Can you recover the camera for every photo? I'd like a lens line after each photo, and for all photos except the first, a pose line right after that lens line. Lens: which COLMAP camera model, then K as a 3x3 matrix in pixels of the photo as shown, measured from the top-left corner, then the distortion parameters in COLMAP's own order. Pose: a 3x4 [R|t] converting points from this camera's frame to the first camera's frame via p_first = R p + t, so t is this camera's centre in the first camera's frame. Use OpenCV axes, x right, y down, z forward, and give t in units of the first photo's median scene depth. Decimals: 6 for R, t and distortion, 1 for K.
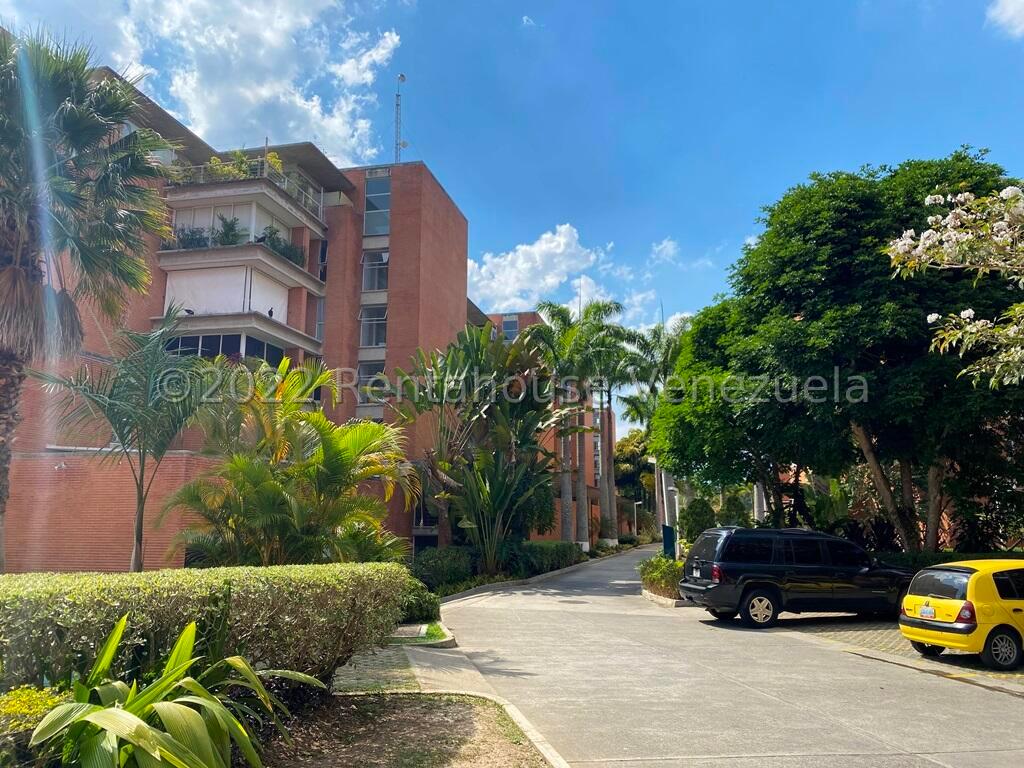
lens RADIAL K [[801.2, 0, 524.9], [0, 801.2, 370.6], [0, 0, 1]] dist [0.042416, -0.049575]
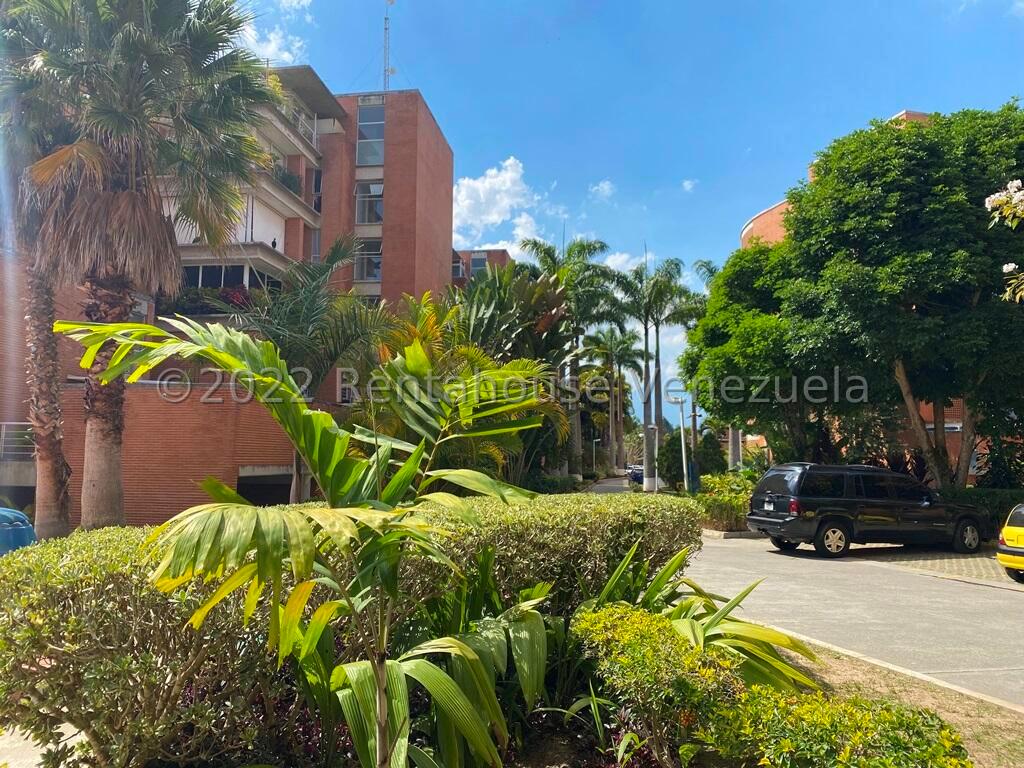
lens RADIAL K [[801.2, 0, 506.7], [0, 801.2, 375.3], [0, 0, 1]] dist [0.042416, -0.049575]
pose [[0.997156, 0.014357, 0.073982, -0.175610], [-0.020422, 0.996432, 0.081885, 0.002059], [-0.072542, -0.083163, 0.993892, -0.002476]]
